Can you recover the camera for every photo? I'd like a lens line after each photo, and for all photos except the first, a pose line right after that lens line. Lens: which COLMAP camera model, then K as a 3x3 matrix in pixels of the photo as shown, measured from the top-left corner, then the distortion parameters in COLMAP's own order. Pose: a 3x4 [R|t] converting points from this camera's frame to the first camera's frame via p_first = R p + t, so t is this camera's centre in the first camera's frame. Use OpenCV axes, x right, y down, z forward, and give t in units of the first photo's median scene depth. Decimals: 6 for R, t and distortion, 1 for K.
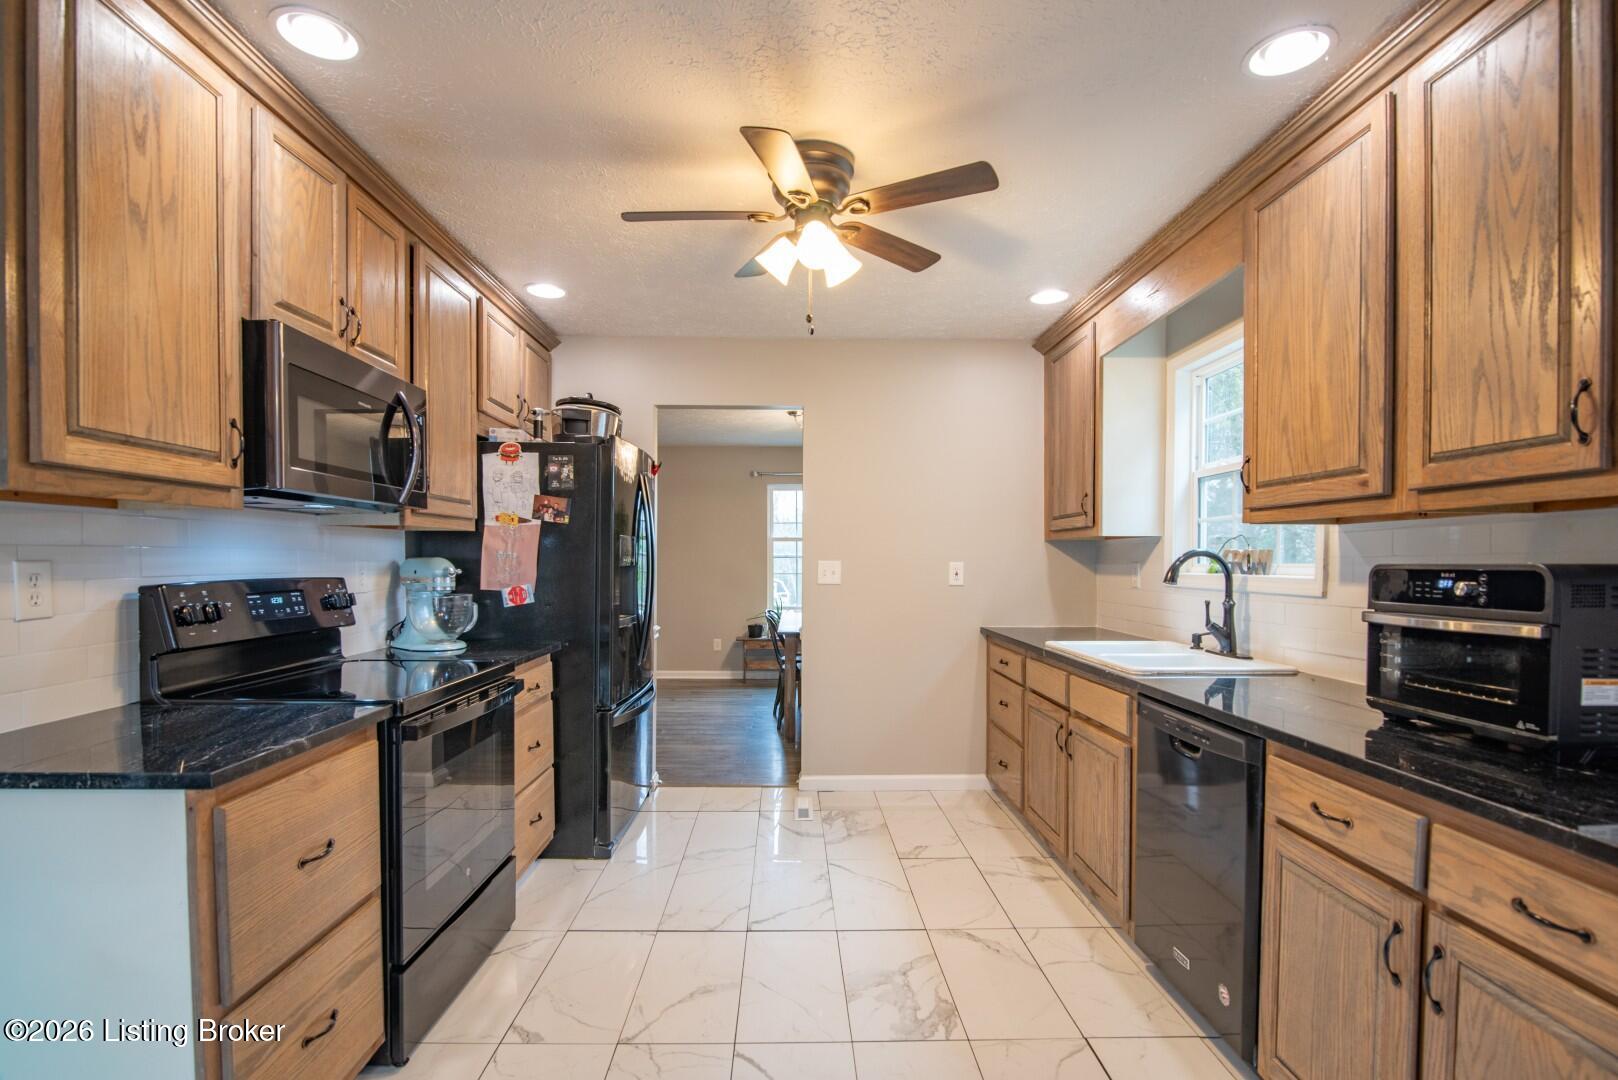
lens RADIAL K [[754.9, 0, 803.3], [0, 754.9, 582.4], [0, 0, 1]] dist [-0.001475, -0.000301]
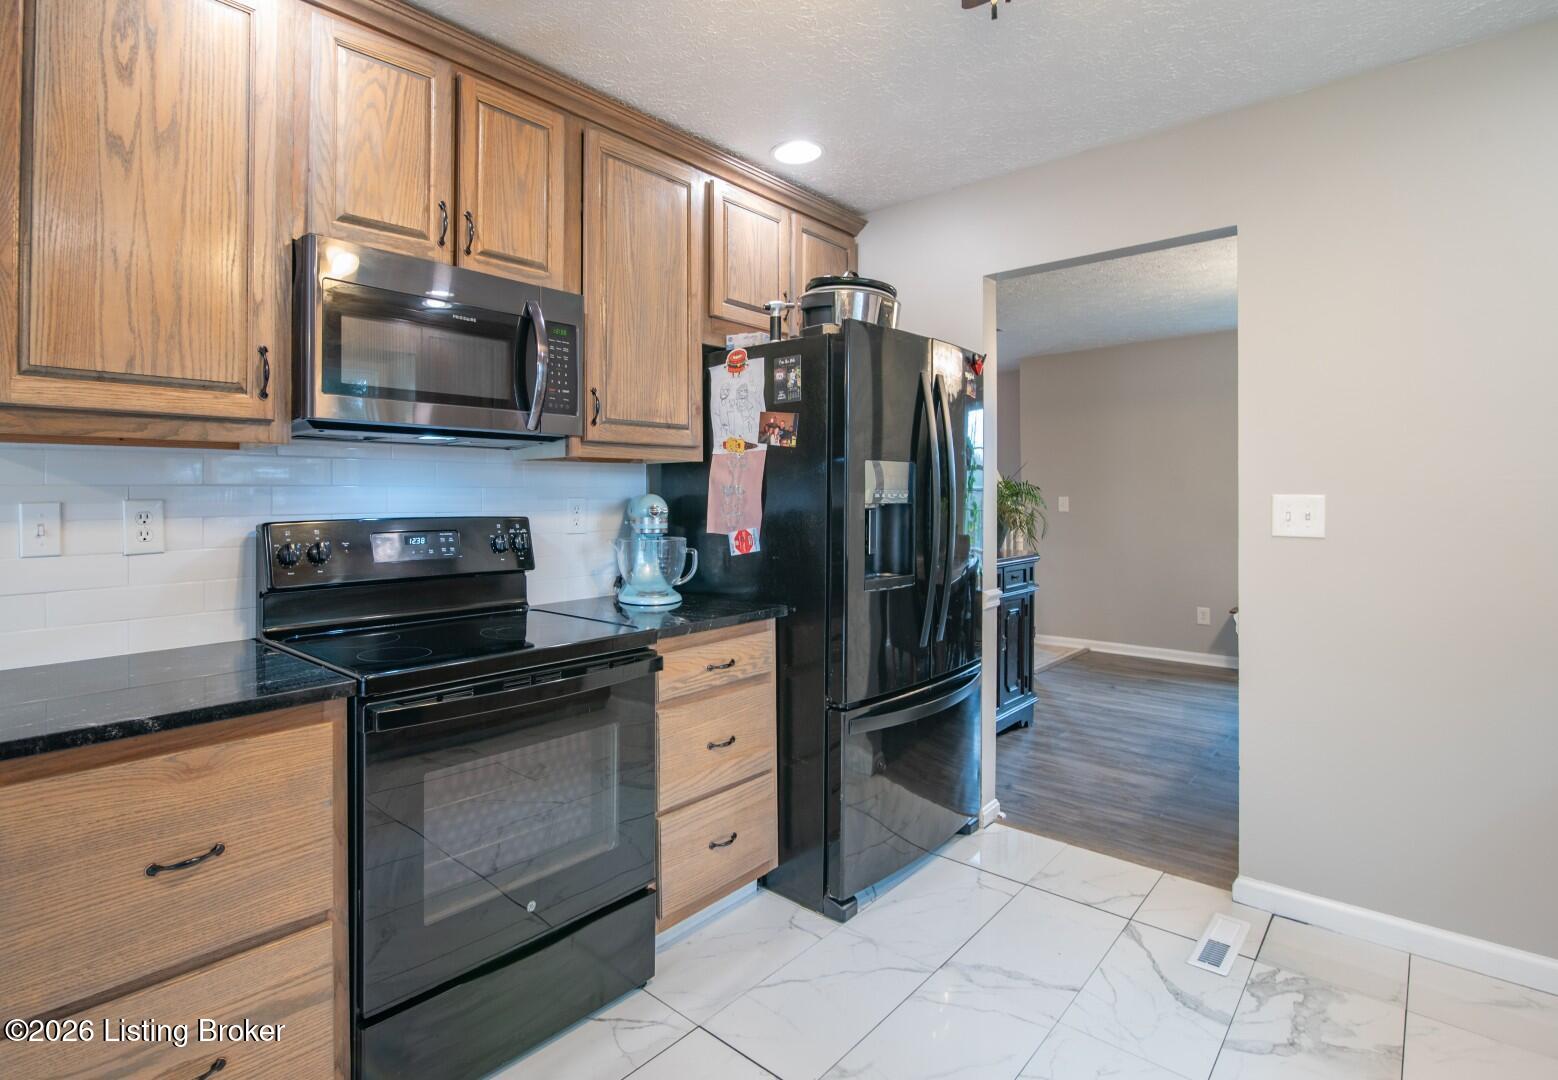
lens RADIAL K [[782.7, 0, 687.3], [0, 782.7, 492.9], [0, 0, 1]] dist [-0.017733, 0.000579]
pose [[0.702125, -0.009285, -0.711993, 0.243037], [-0.015385, 0.999484, -0.028206, -0.014341], [0.711887, 0.030758, 0.701620, 0.583159]]
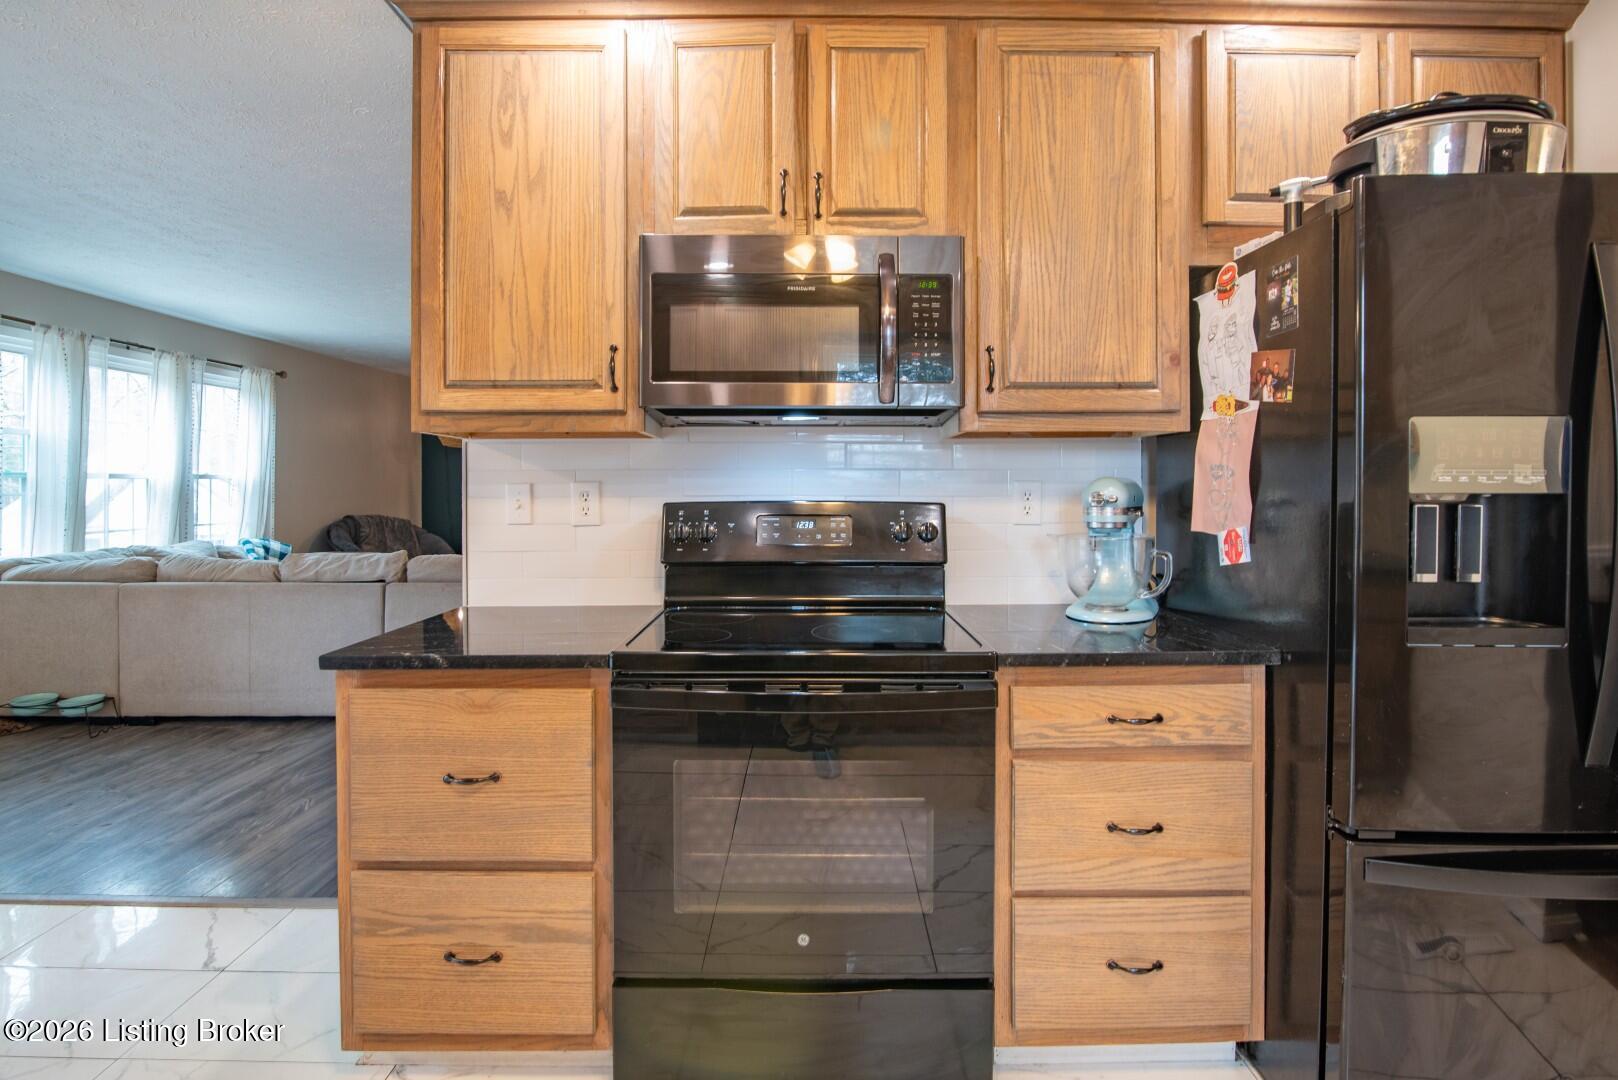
lens RADIAL K [[778.8, 0, 813.6], [0, 778.8, 490.2], [0, 0, 1]] dist [-0.018514, -0.000231]
pose [[-0.012107, 0.006771, -0.999904, 0.262848], [-0.029402, 0.999542, 0.007124, -0.026652], [0.999494, 0.029485, -0.011902, 1.071974]]
